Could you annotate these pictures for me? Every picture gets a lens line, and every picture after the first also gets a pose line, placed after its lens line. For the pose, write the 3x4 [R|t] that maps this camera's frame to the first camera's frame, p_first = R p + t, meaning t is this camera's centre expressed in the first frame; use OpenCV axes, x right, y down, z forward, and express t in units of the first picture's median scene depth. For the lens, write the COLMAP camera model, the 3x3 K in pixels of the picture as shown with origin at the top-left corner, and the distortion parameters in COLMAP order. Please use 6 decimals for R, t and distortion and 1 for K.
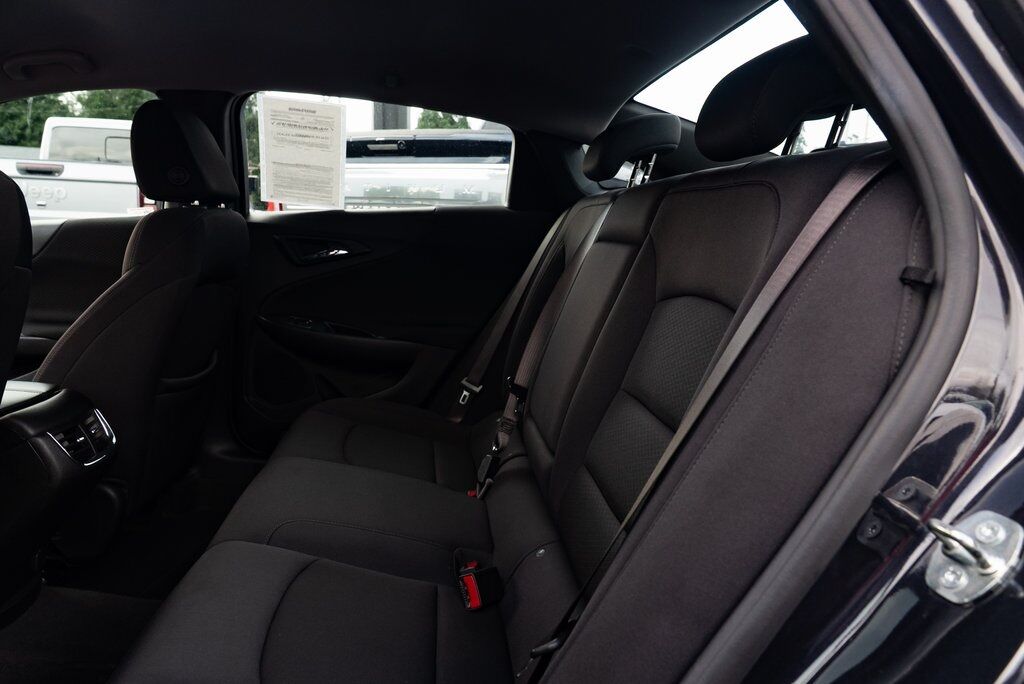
lens RADIAL K [[697.8, 0, 514.2], [0, 697.8, 345.2], [0, 0, 1]] dist [-0.037161, 0.021176]
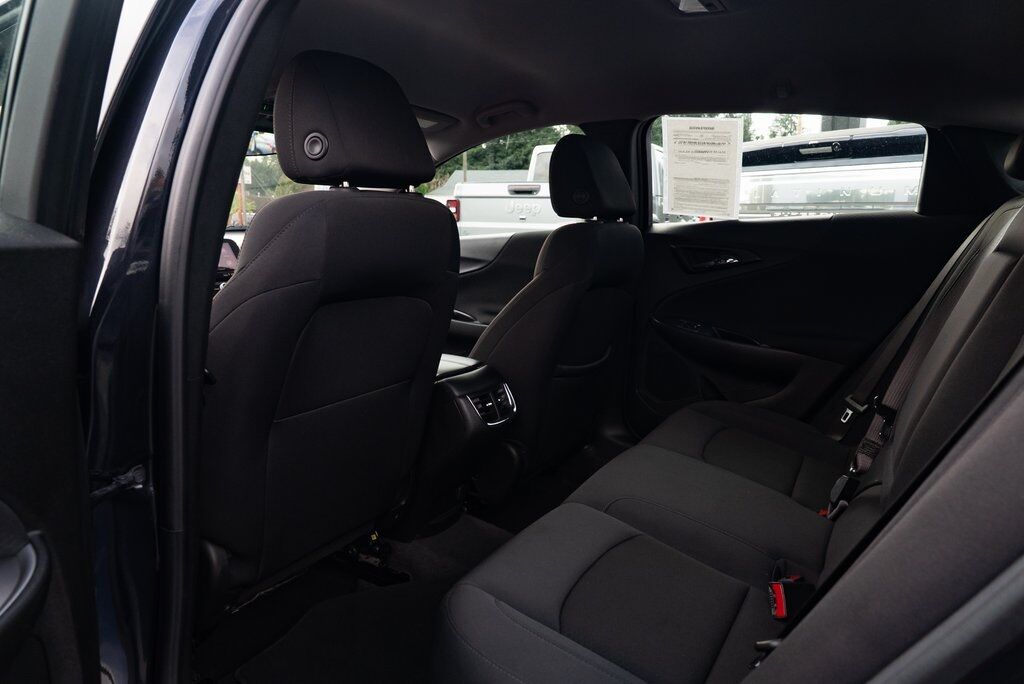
lens RADIAL K [[697.8, 0, 510.8], [0, 697.8, 341.8], [0, 0, 1]] dist [-0.037161, 0.021176]
pose [[0.810103, 0.071430, -0.581921, 0.098581], [-0.079219, 0.996784, 0.012072, 0.000229], [0.580911, 0.036320, 0.813156, -0.028602]]
